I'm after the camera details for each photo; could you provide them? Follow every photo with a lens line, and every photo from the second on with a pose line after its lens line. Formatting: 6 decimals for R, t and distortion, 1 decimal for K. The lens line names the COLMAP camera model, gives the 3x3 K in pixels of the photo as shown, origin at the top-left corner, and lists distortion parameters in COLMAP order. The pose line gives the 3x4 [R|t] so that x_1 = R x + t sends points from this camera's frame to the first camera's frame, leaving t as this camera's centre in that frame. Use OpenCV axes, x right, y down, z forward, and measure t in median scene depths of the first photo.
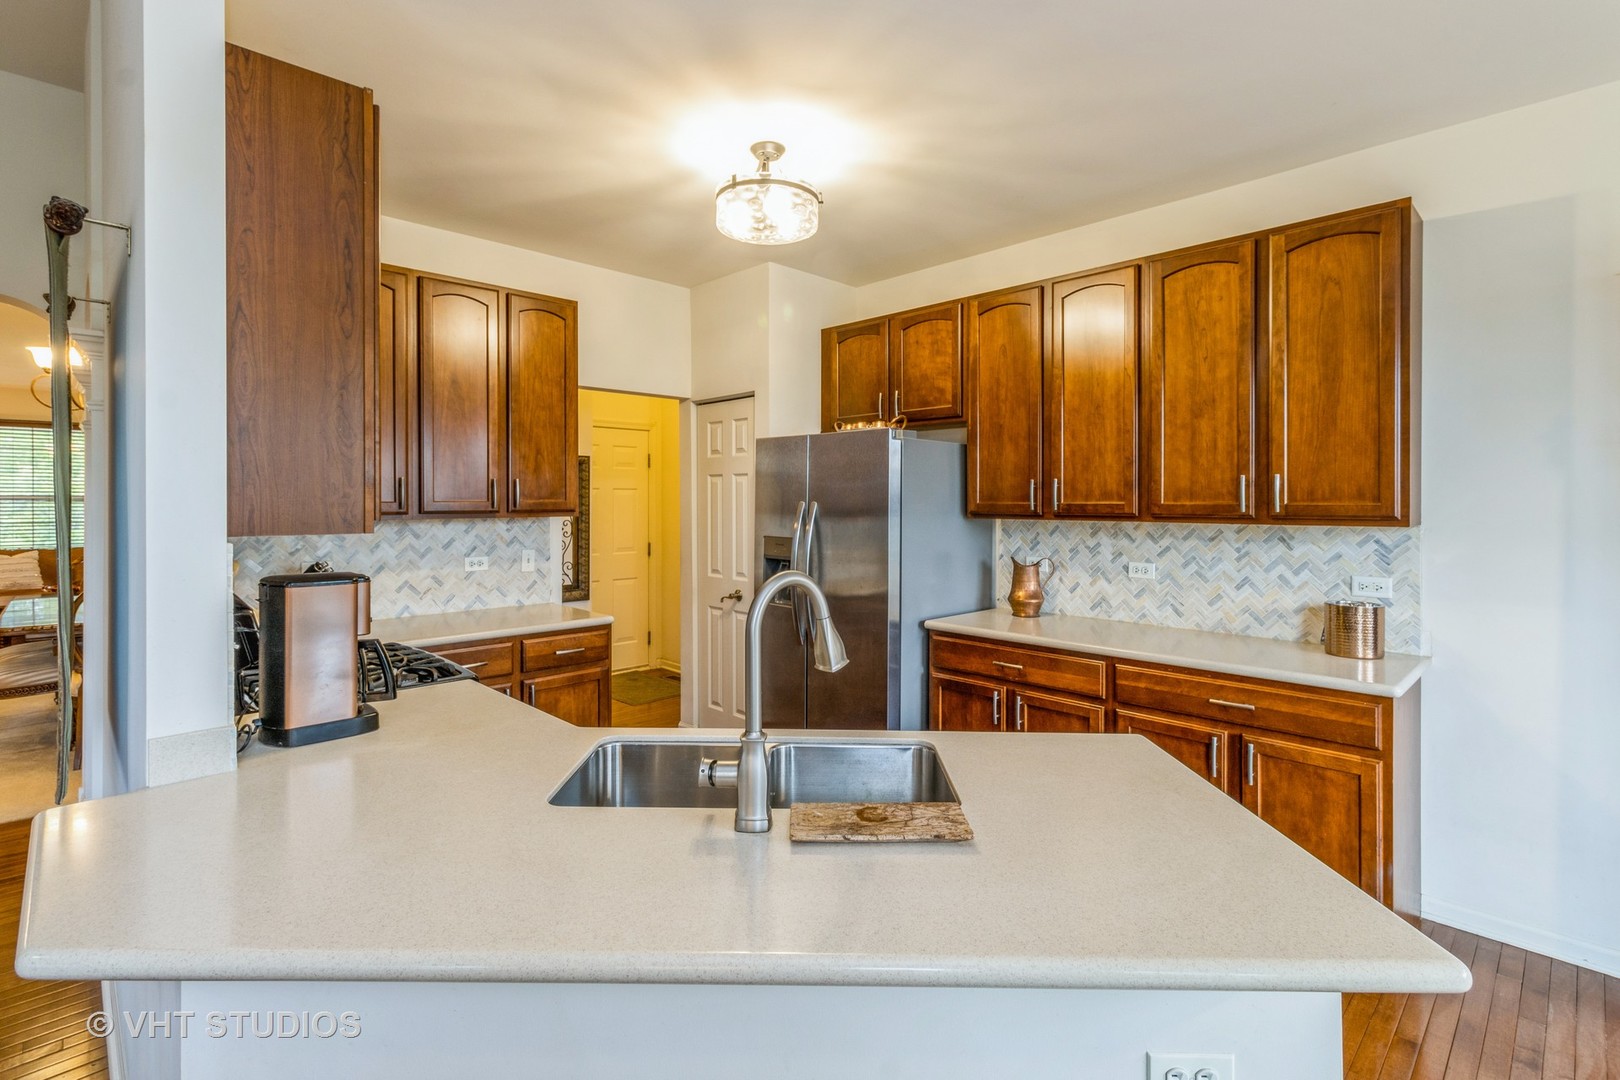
lens RADIAL K [[756.7, 0, 802.9], [0, 756.7, 505.0], [0, 0, 1]] dist [0.011961, -0.000054]
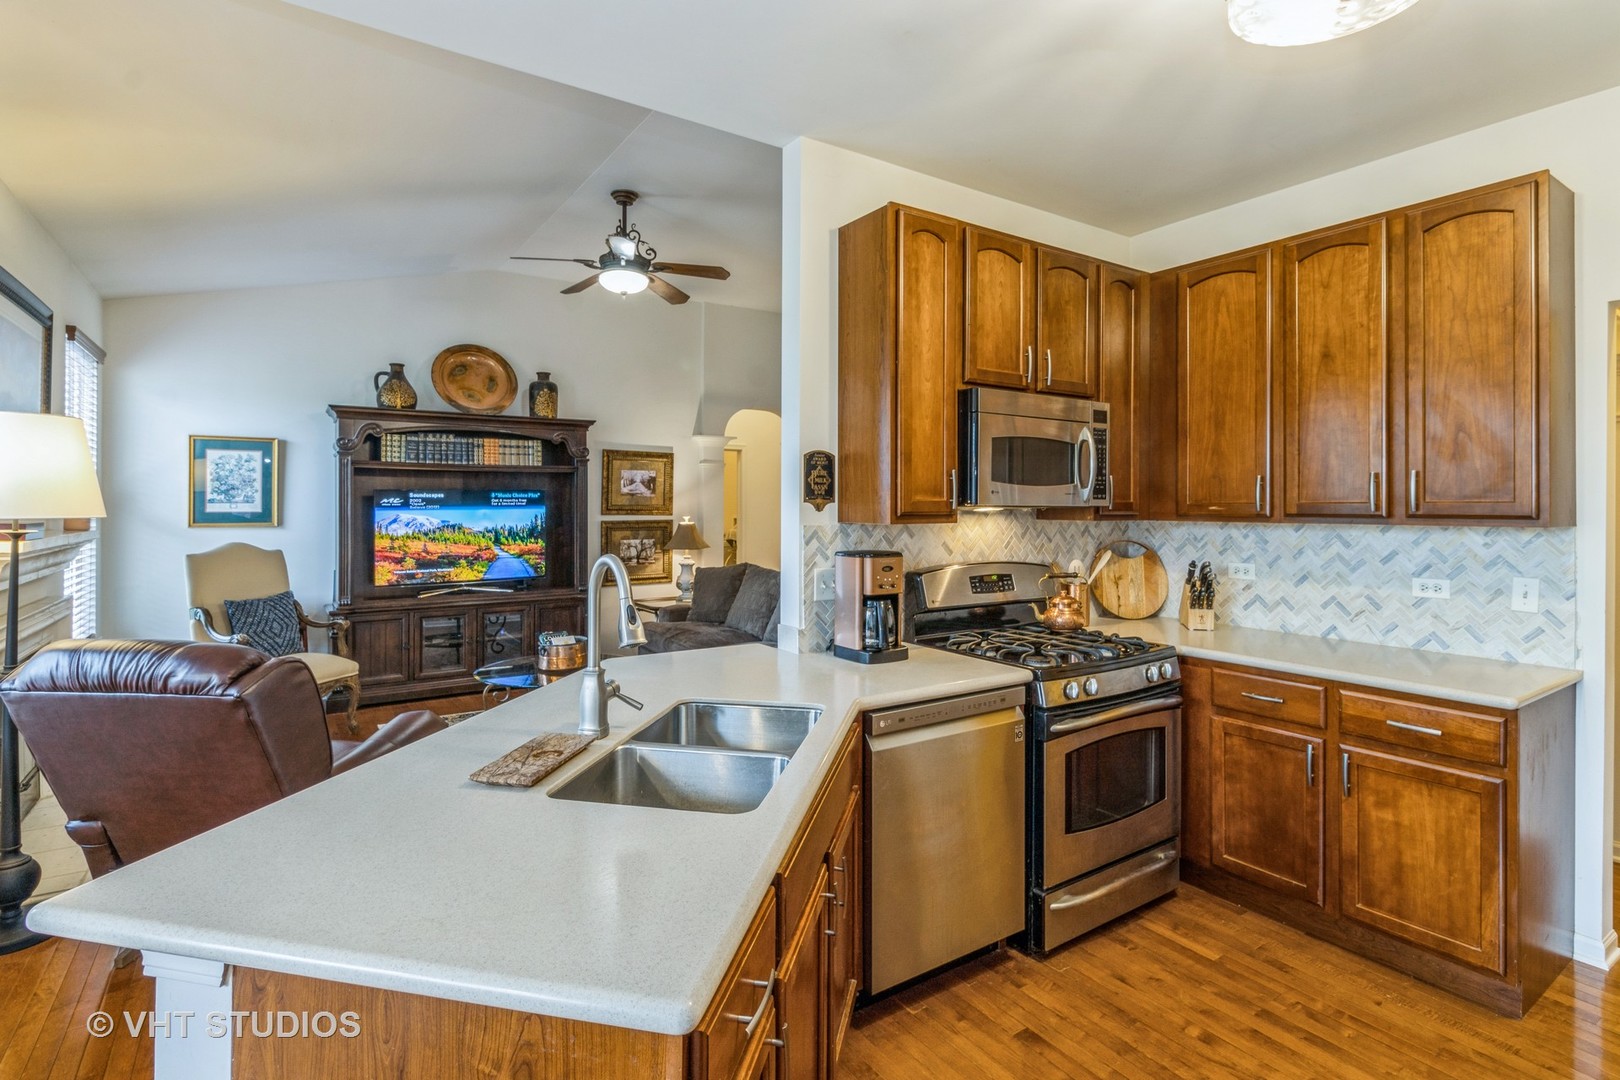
lens RADIAL K [[786.6, 0, 802.0], [0, 786.6, 496.7], [0, 0, 1]] dist [-0.001917, -0.000613]
pose [[-0.175043, -0.008870, -0.984521, 0.432163], [-0.007260, 0.999944, -0.007718, -0.000166], [0.984534, 0.005796, -0.175098, 0.550824]]
